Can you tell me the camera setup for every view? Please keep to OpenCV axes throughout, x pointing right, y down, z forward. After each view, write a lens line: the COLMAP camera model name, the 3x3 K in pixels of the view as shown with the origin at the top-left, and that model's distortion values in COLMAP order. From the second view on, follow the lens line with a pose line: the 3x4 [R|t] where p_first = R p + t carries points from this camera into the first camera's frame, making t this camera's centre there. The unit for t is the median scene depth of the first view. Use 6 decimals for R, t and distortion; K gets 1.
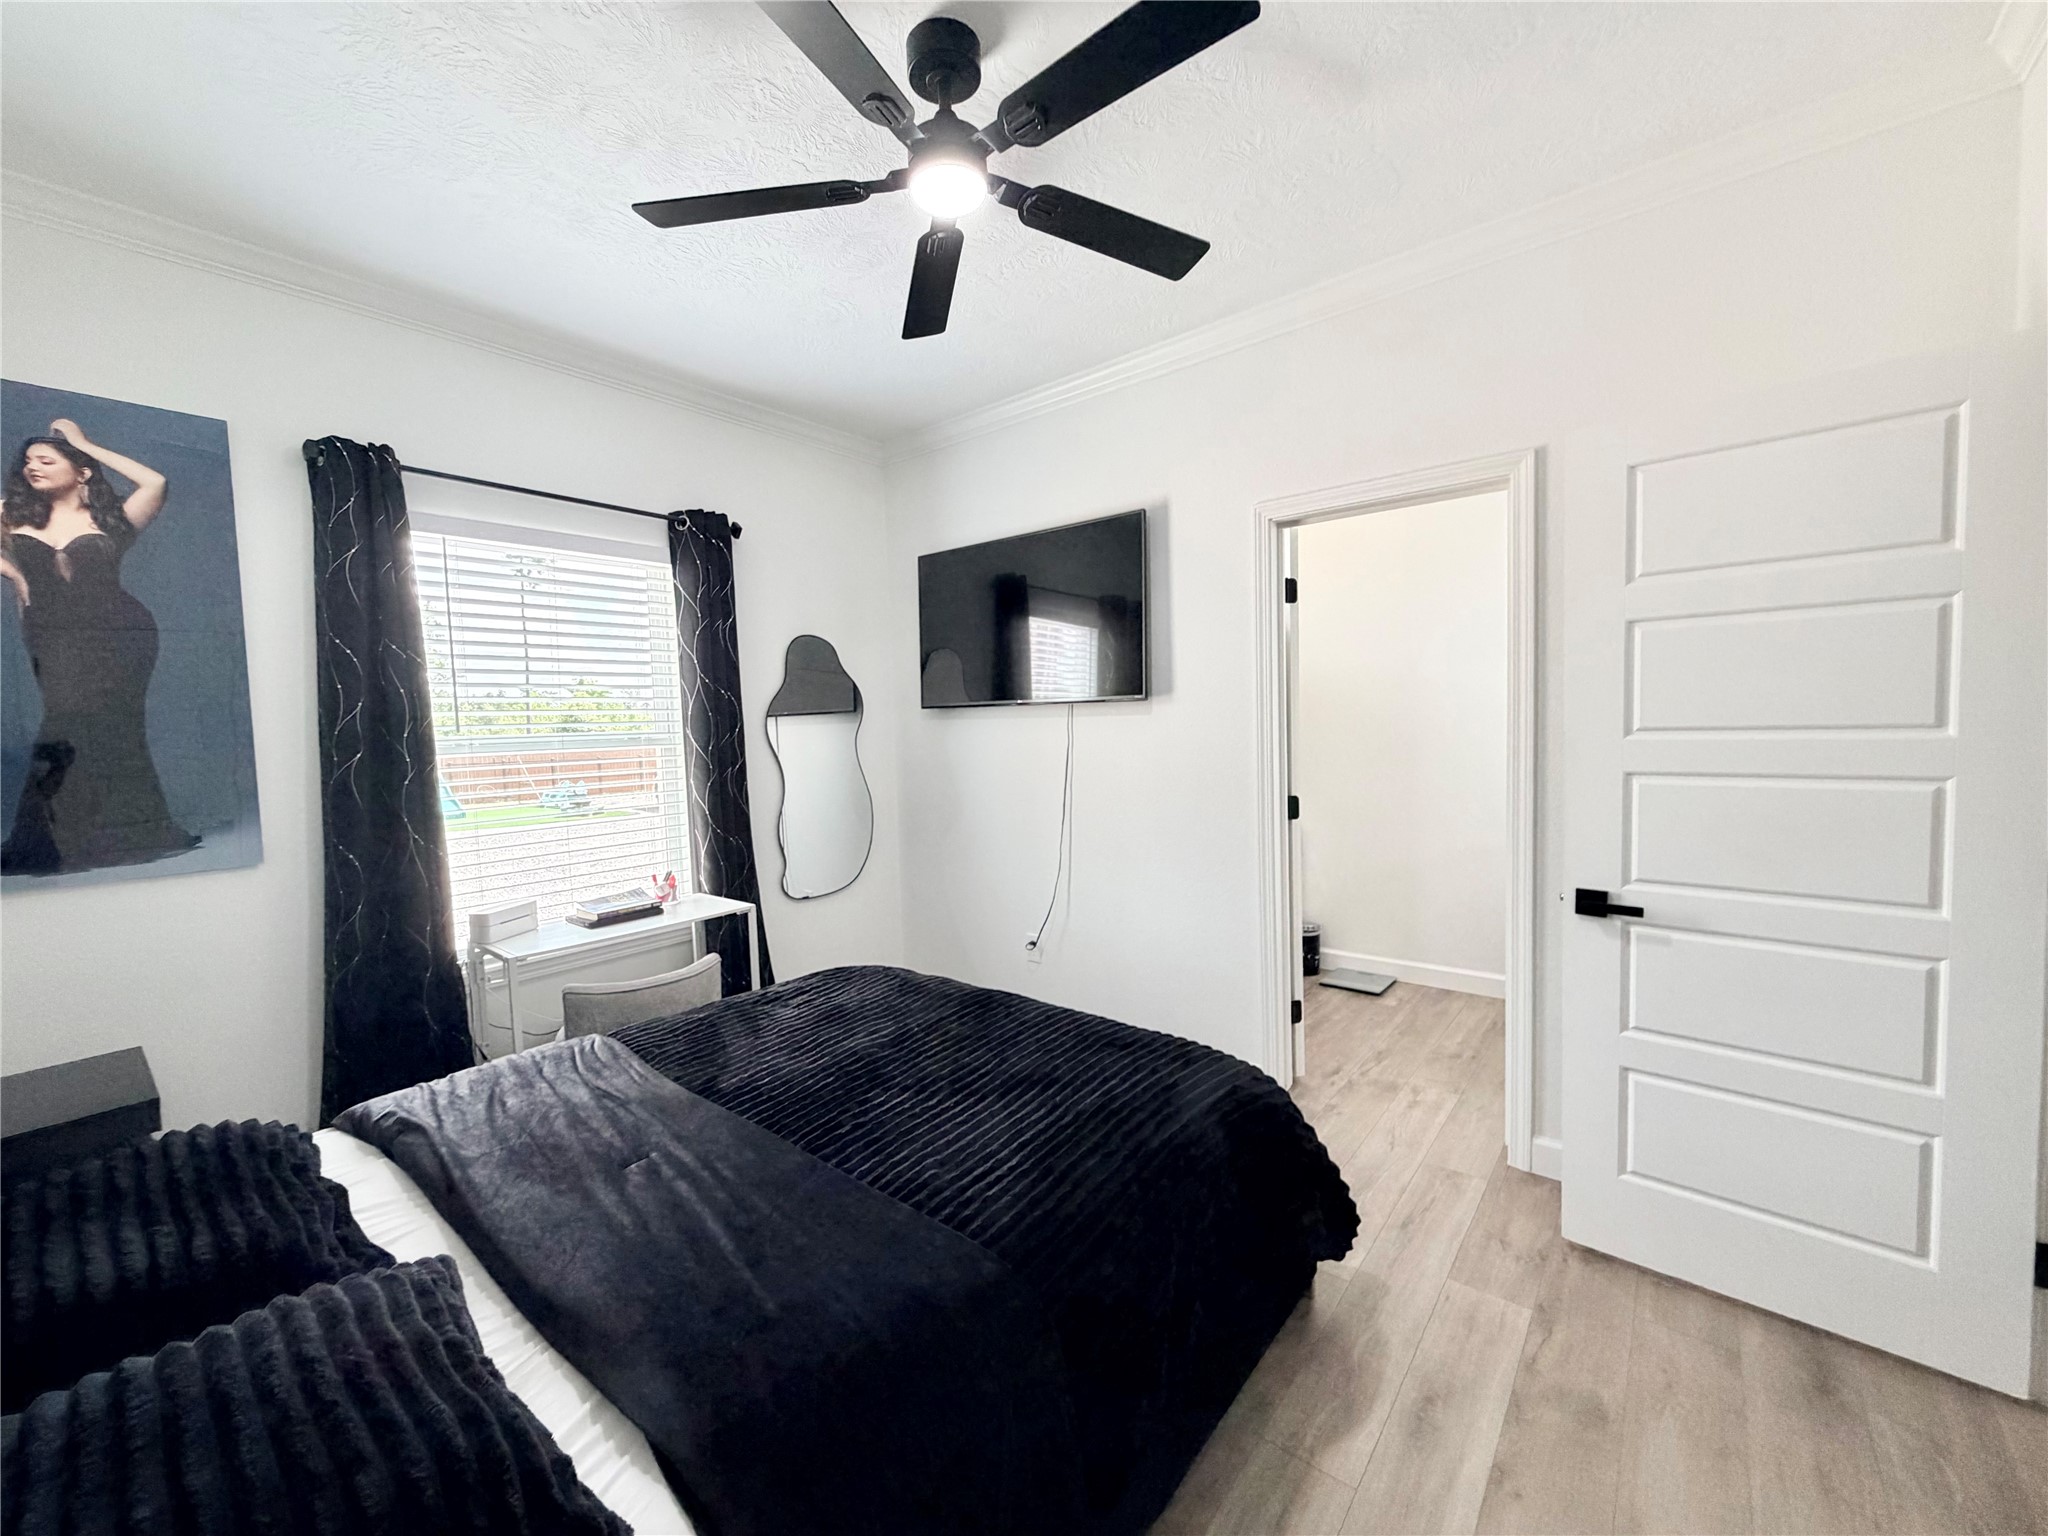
lens RADIAL K [[815.5, 0, 1022.6], [0, 815.5, 768.4], [0, 0, 1]] dist [0.001826, -0.000870]
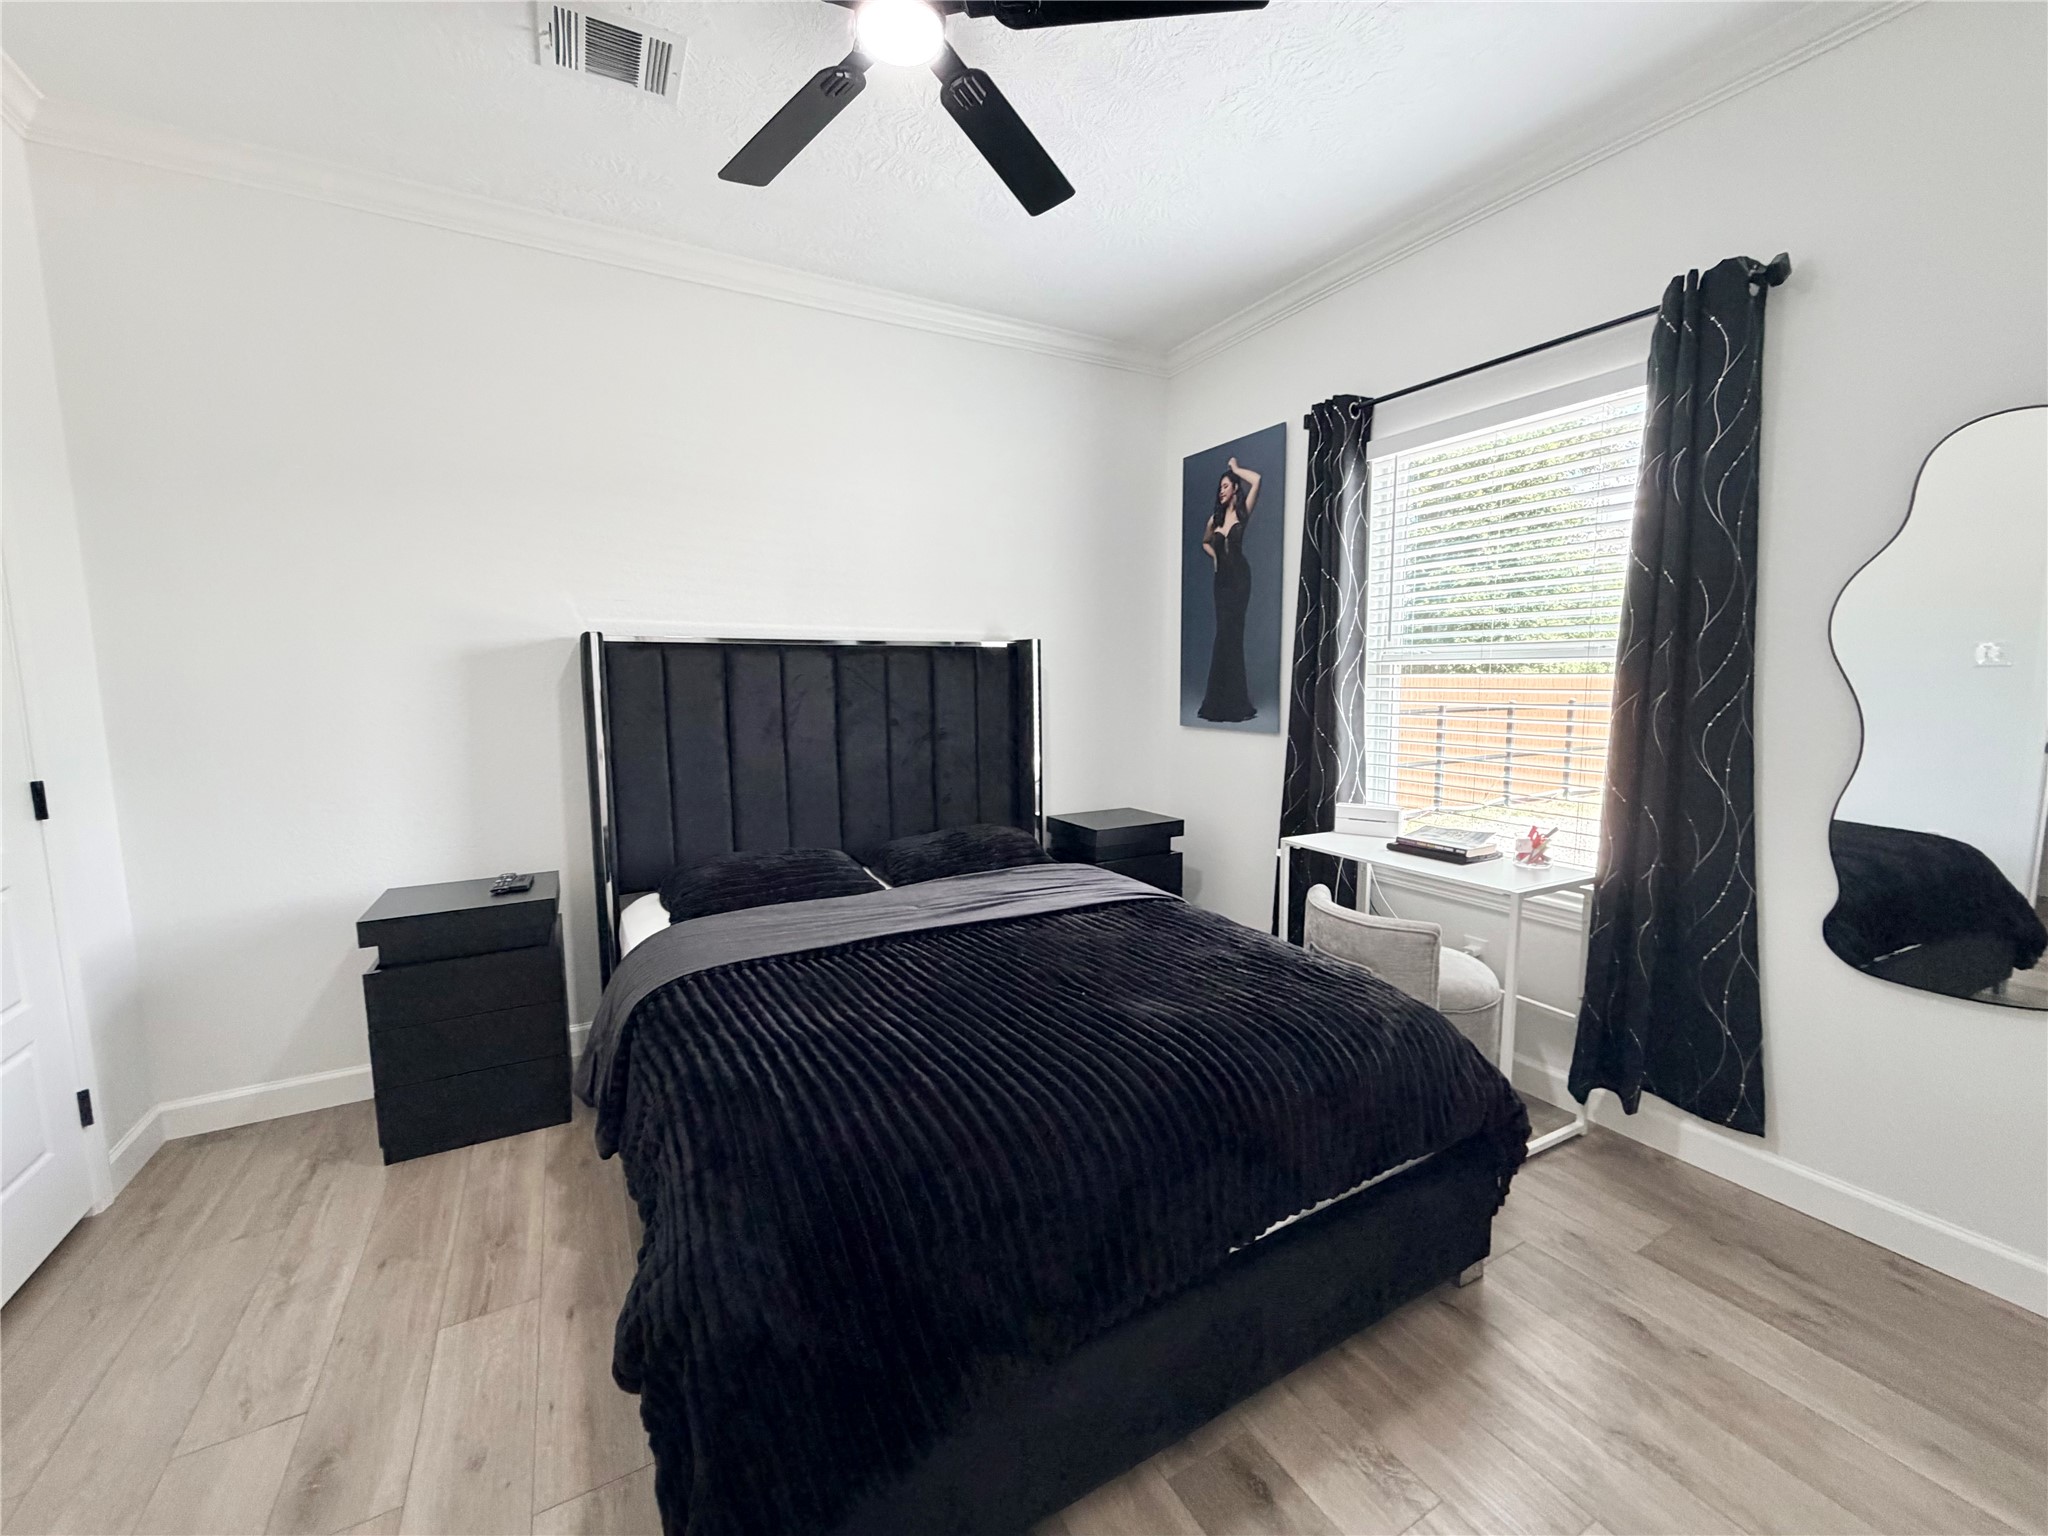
lens RADIAL K [[815.5, 0, 1022.1], [0, 815.5, 766.1], [0, 0, 1]] dist [0.001826, -0.000870]
pose [[-0.358109, 0.137772, -0.923459, 0.630998], [-0.035870, 0.986293, 0.161056, -0.047094], [0.932991, 0.090800, -0.348258, 1.195839]]
